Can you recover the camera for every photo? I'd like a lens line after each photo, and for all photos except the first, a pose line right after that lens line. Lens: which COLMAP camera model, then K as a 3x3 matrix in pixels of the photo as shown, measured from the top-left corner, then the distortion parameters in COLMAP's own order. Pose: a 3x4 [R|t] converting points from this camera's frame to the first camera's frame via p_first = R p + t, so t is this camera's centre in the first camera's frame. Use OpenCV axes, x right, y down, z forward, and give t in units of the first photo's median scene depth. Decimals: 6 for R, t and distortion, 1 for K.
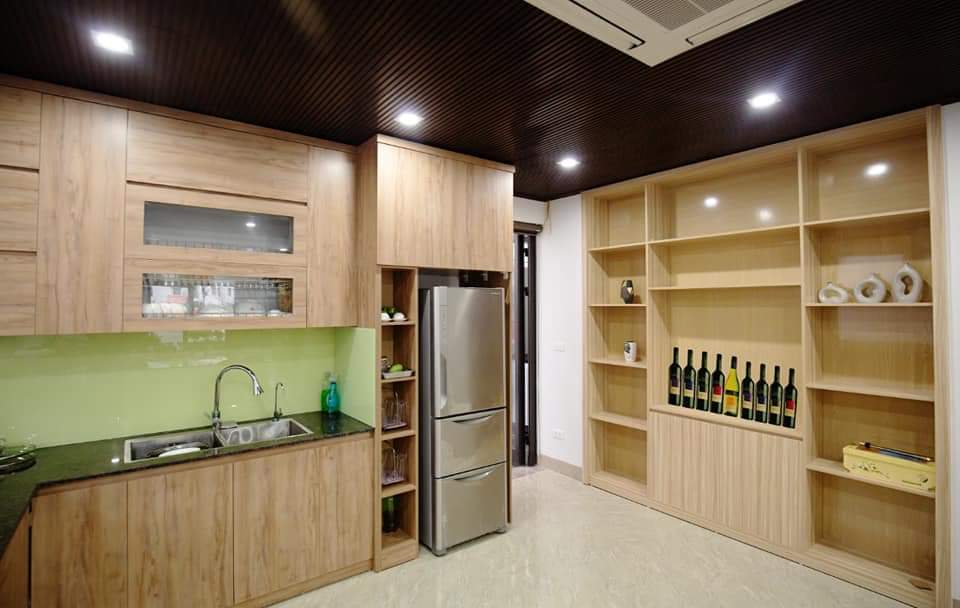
lens RADIAL K [[457.6, 0, 496.8], [0, 457.6, 278.6], [0, 0, 1]] dist [-0.032808, -0.000015]
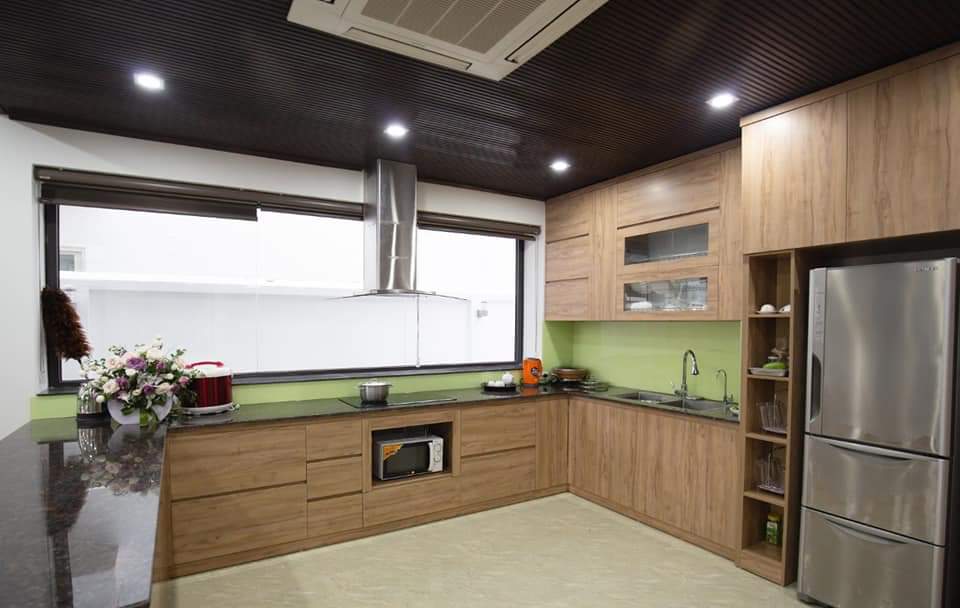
lens RADIAL K [[497.1, 0, 480.0], [0, 497.1, 304.0], [0, 0, 1]] dist [-0.023534, -0.000072]
pose [[-0.103710, -0.037790, -0.993889, 0.834241], [0.052775, 0.997661, -0.043440, 0.090428], [0.993206, -0.056958, -0.101473, 0.552640]]
